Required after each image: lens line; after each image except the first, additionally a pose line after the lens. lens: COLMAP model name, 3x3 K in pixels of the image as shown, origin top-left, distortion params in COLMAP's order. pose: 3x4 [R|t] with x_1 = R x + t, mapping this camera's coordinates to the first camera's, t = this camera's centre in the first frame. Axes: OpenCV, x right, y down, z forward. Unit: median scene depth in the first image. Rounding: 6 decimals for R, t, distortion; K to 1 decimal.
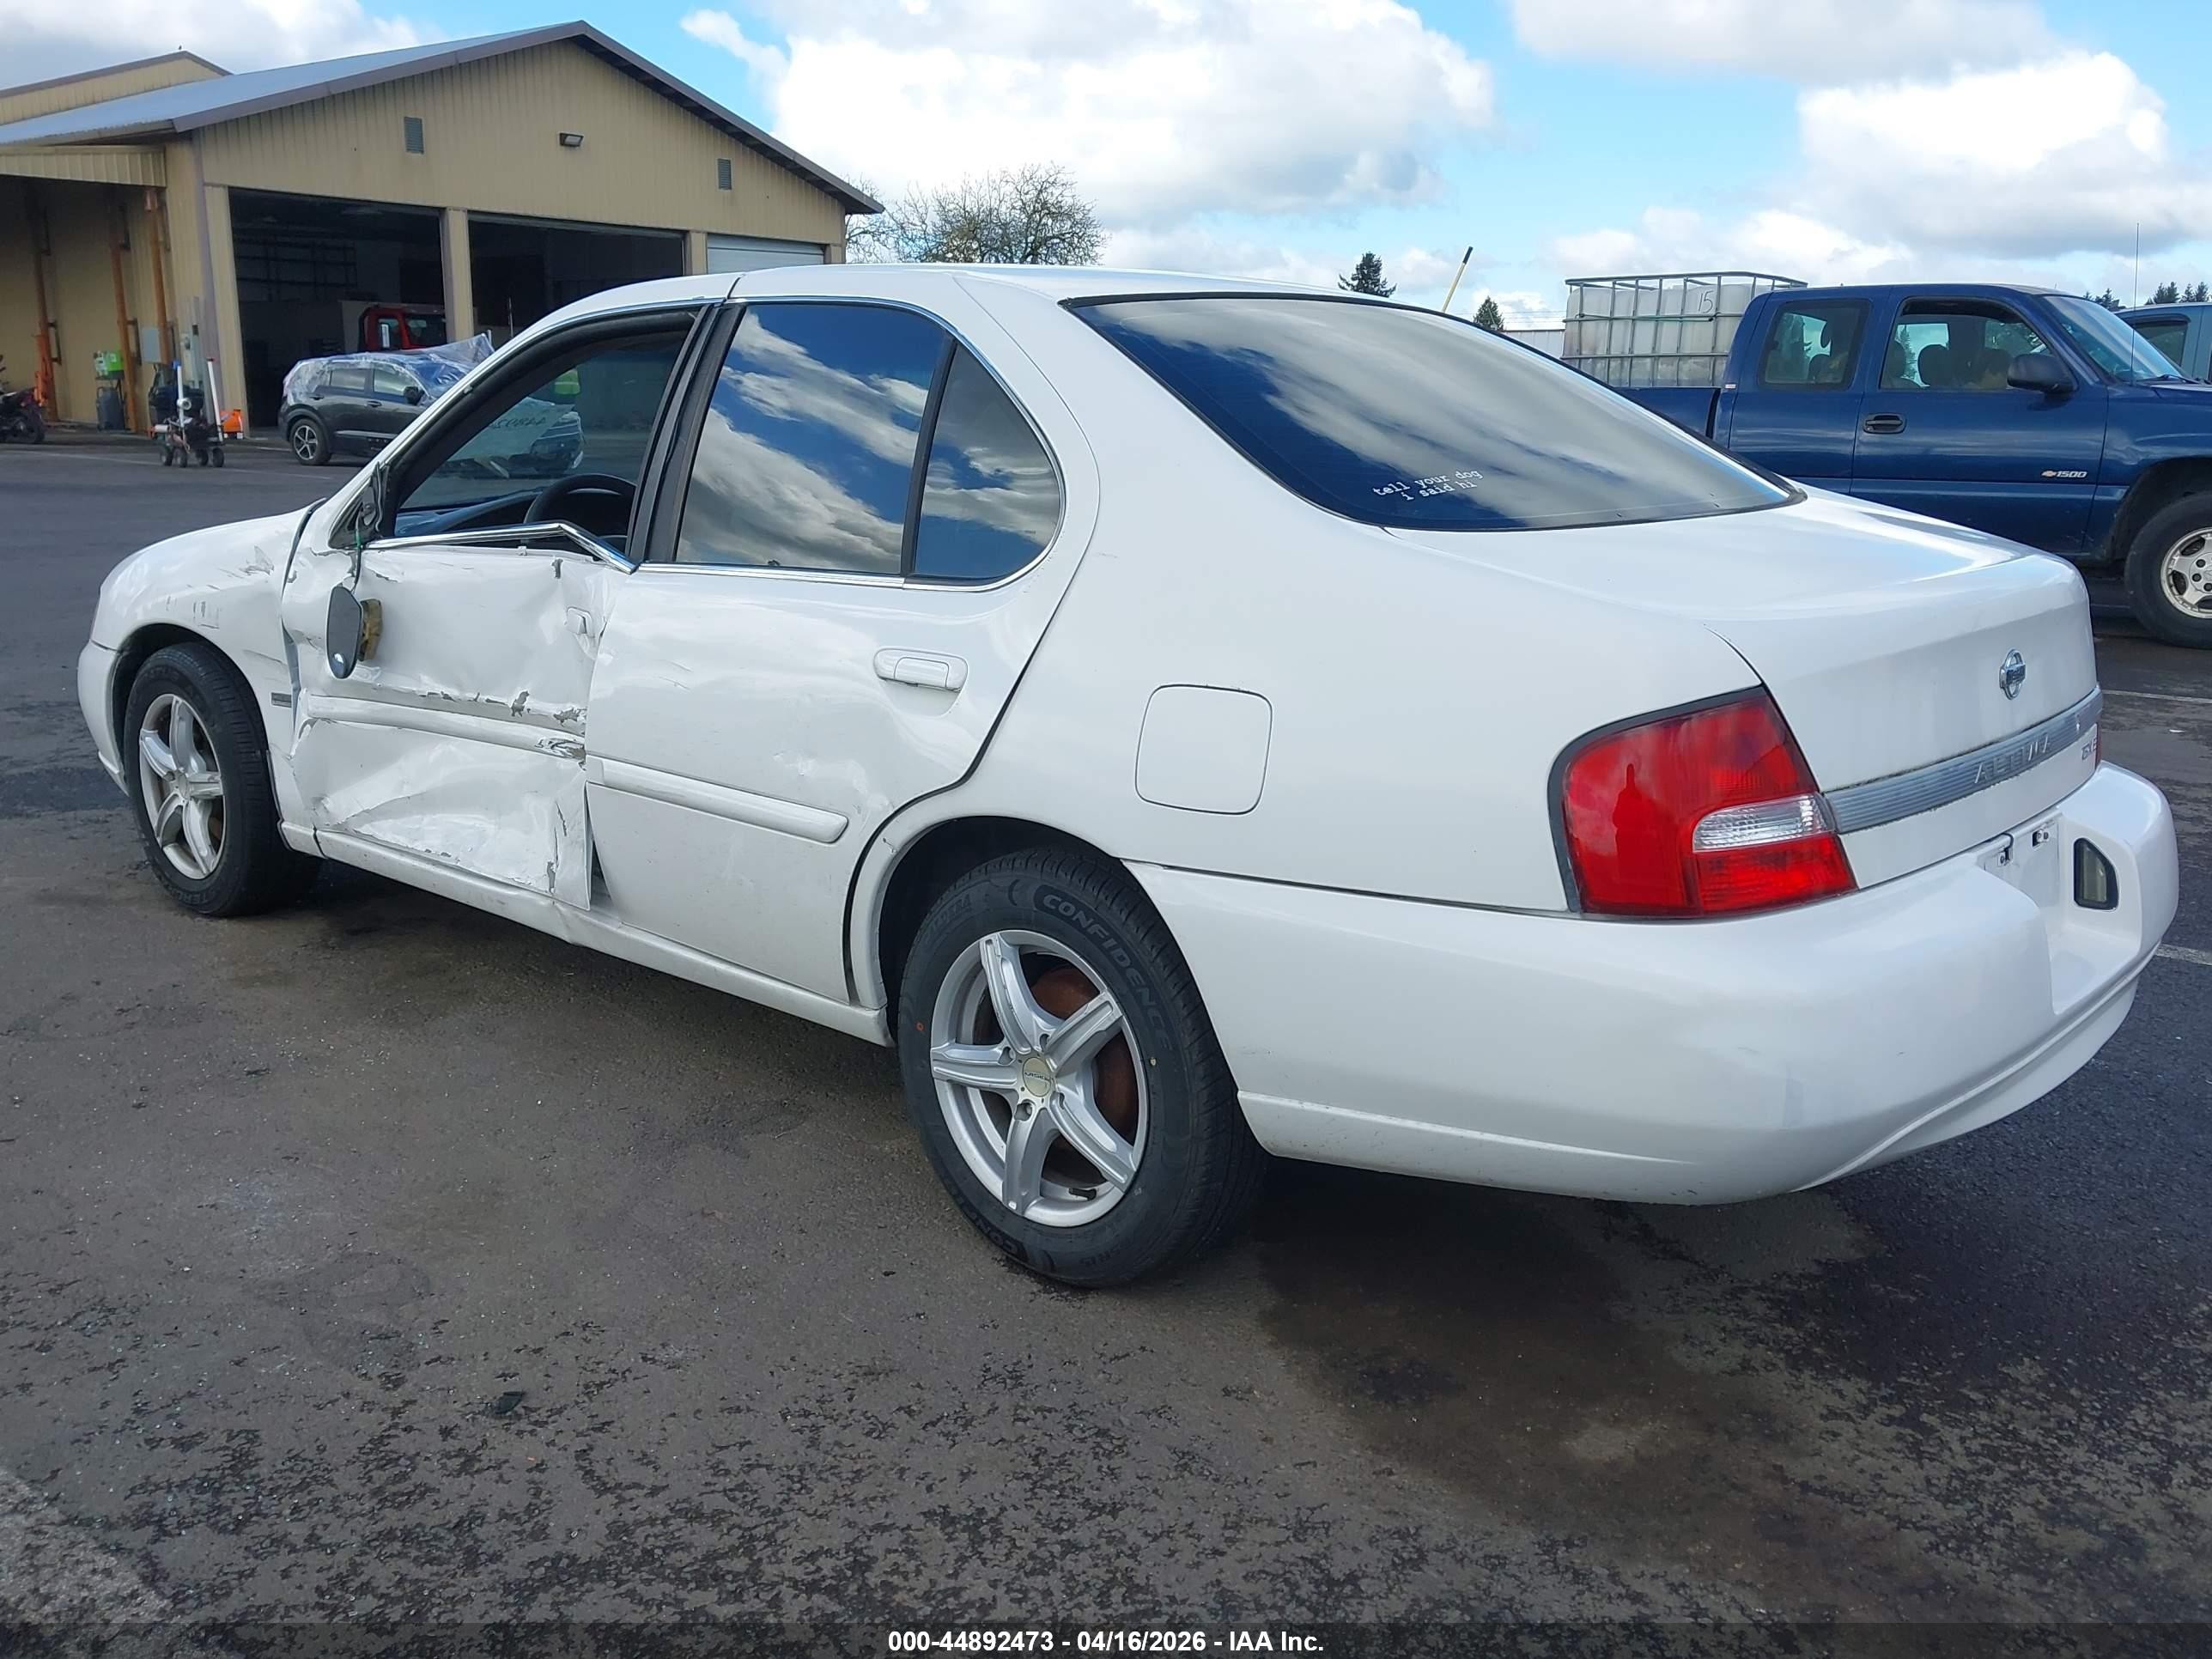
lens RADIAL K [[1969.0, 0, 1039.4], [0, 1969.0, 826.7], [0, 0, 1]] dist [0.082601, -0.161376]
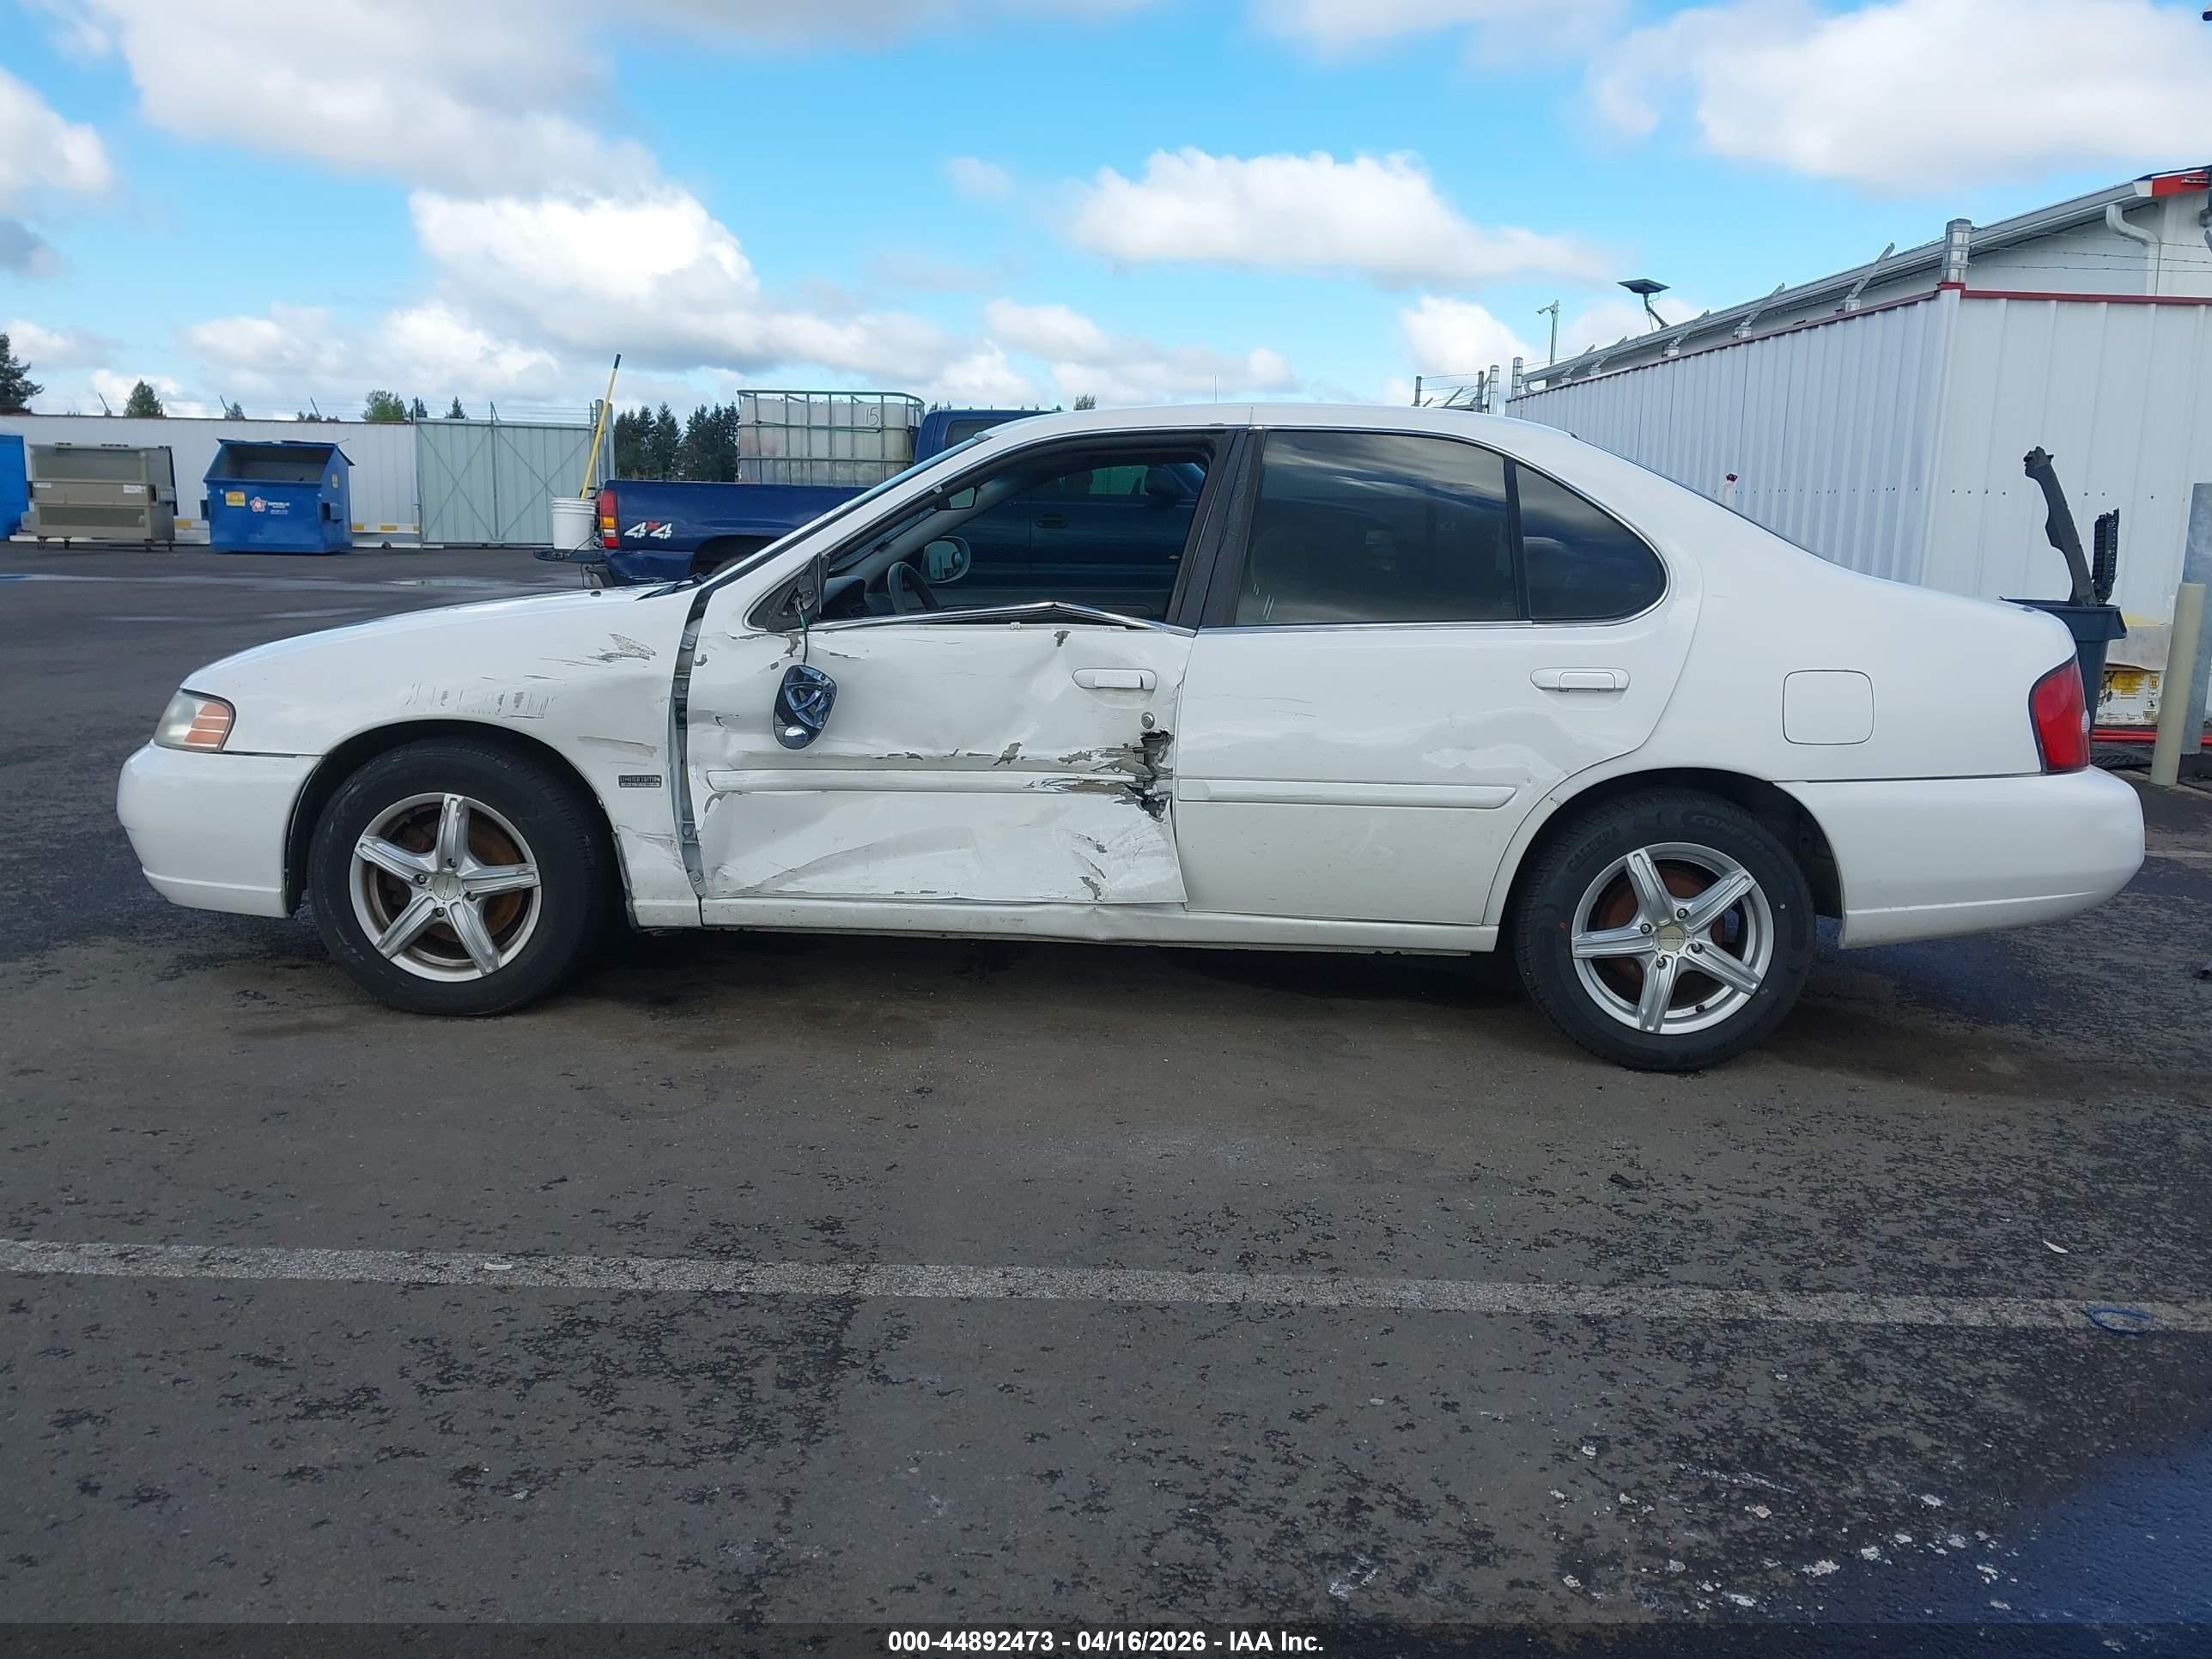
lens RADIAL K [[1969.0, 0, 1039.4], [0, 1969.0, 826.7], [0, 0, 1]] dist [0.082601, -0.161376]
pose [[0.761861, -0.098935, 0.640140, -0.930825], [0.126068, 0.992016, 0.003279, -0.018465], [-0.635354, 0.078203, 0.768251, 0.077349]]
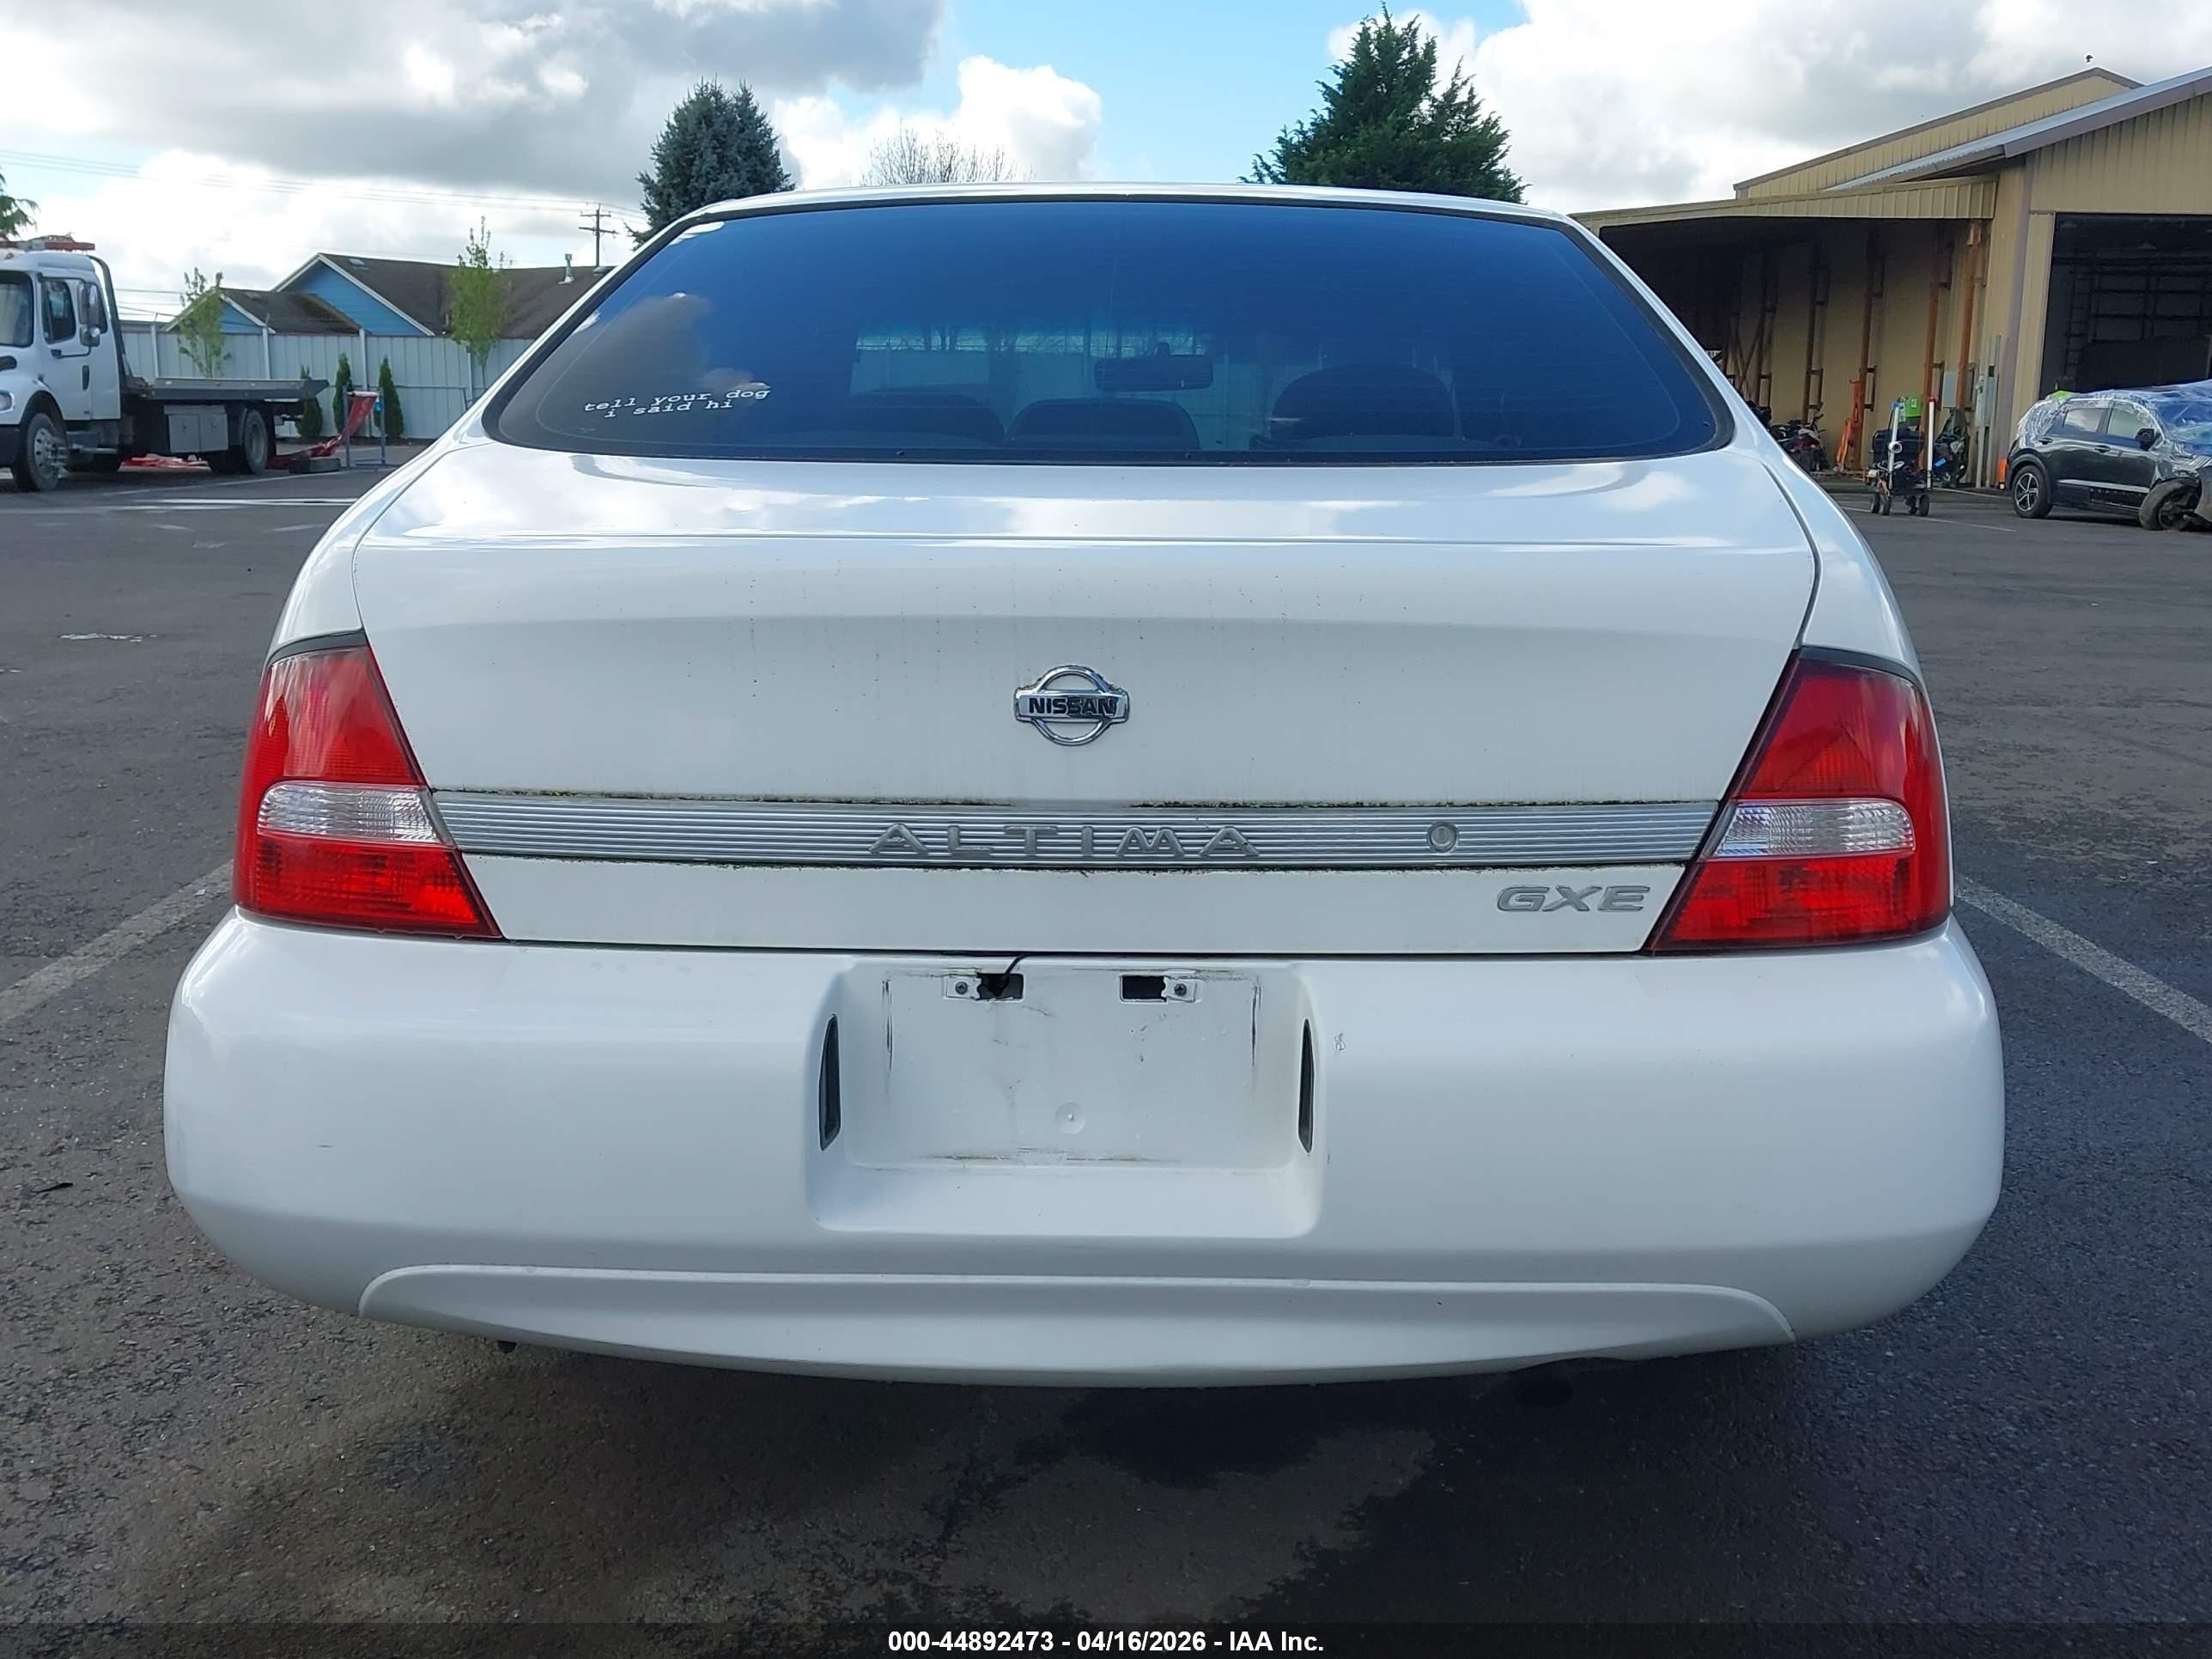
lens RADIAL K [[2255.6, 0, 1333.4], [0, 2255.6, 837.1], [0, 0, 1]] dist [0.052167, -0.017856]
pose [[0.635263, 0.134932, -0.760417, 0.664268], [-0.176377, 0.983946, 0.027249, -0.043239], [0.751886, 0.116810, 0.648863, 0.378336]]
